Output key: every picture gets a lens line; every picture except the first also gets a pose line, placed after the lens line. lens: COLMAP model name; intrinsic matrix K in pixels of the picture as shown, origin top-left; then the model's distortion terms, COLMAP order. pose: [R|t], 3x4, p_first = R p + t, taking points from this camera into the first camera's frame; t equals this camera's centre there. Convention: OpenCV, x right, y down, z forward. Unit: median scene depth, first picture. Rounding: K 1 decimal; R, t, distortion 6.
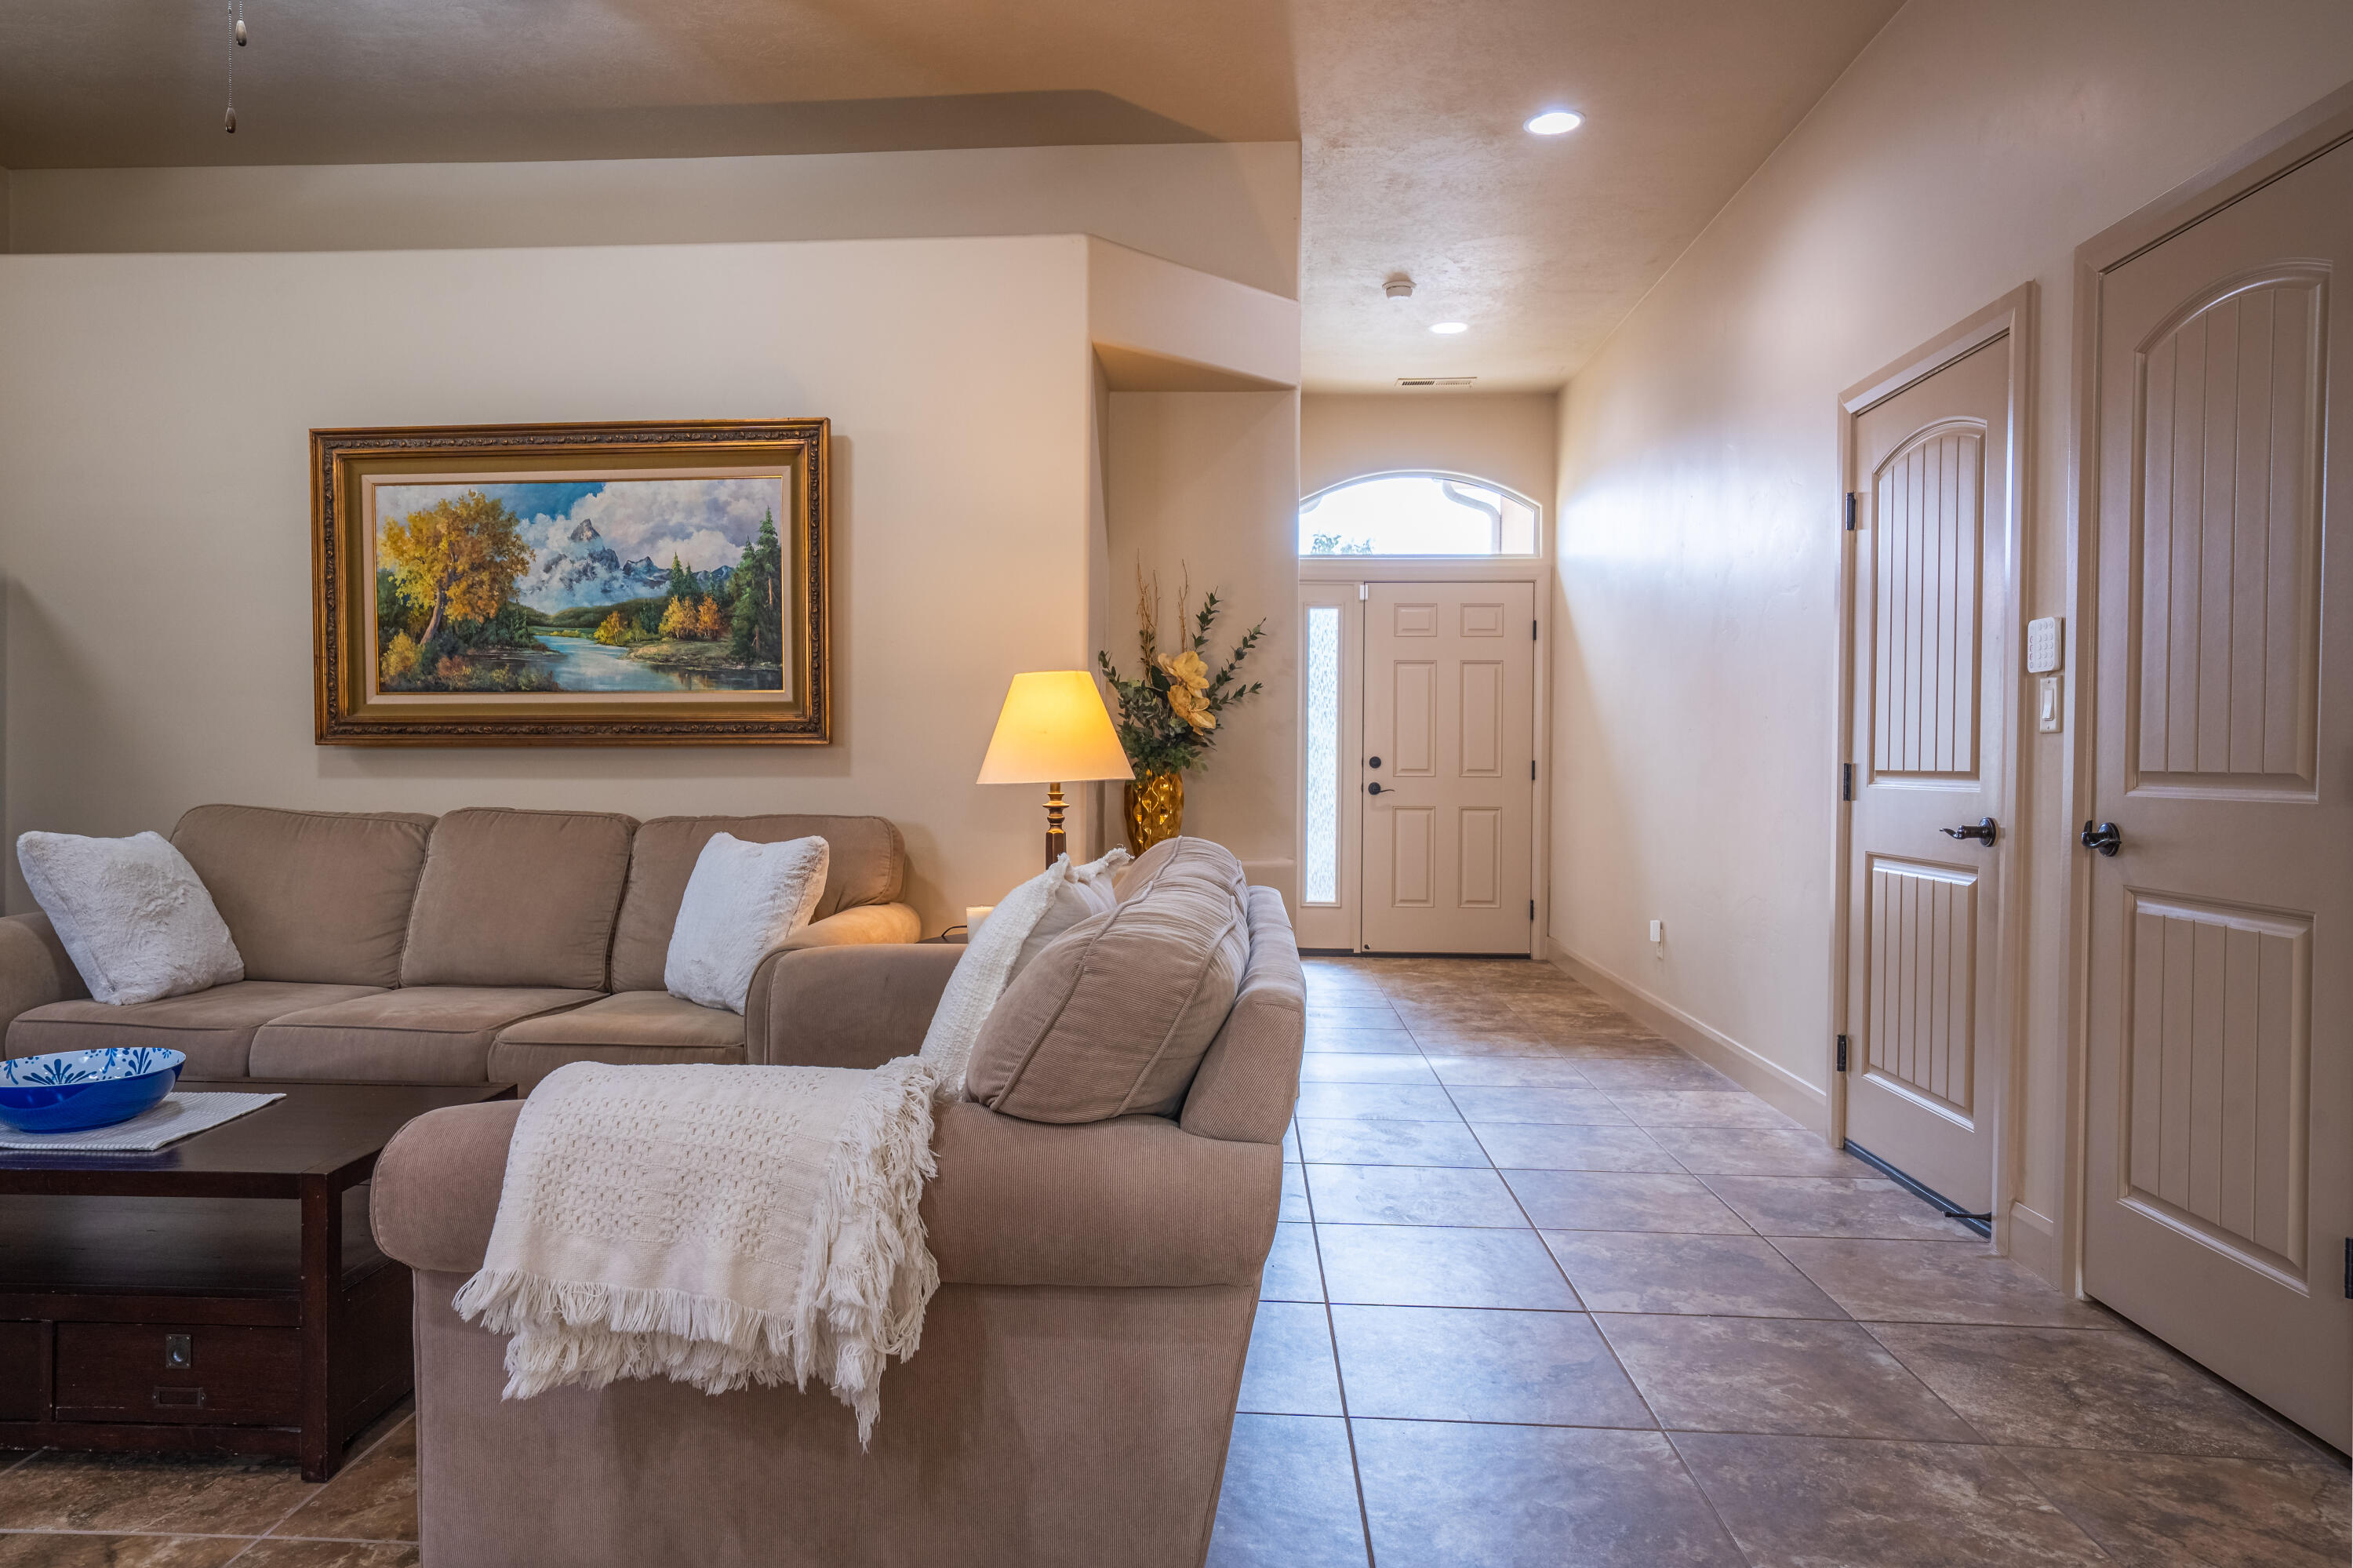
lens RADIAL K [[1465.5, 0, 1123.1], [0, 1465.5, 782.0], [0, 0, 1]] dist [-0.038567, 0.038868]
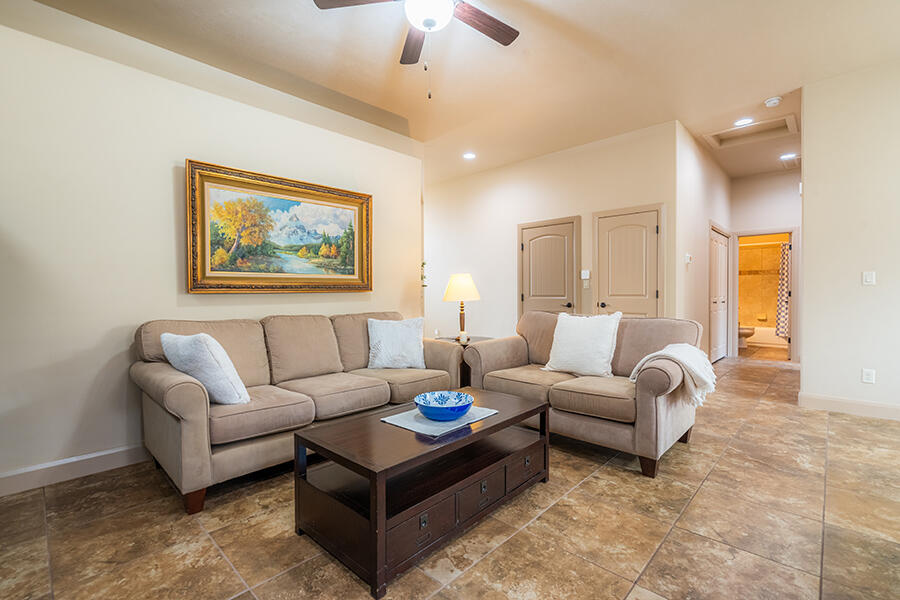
lens RADIAL K [[404.1, 0, 447.3], [0, 404.1, 298.3], [0, 0, 1]] dist [-0.001079, 0.000024]
pose [[0.634221, -0.019676, 0.772901, -0.797561], [0.019944, 0.999760, 0.009086, -0.014529], [-0.772894, 0.009652, 0.634461, 0.261357]]
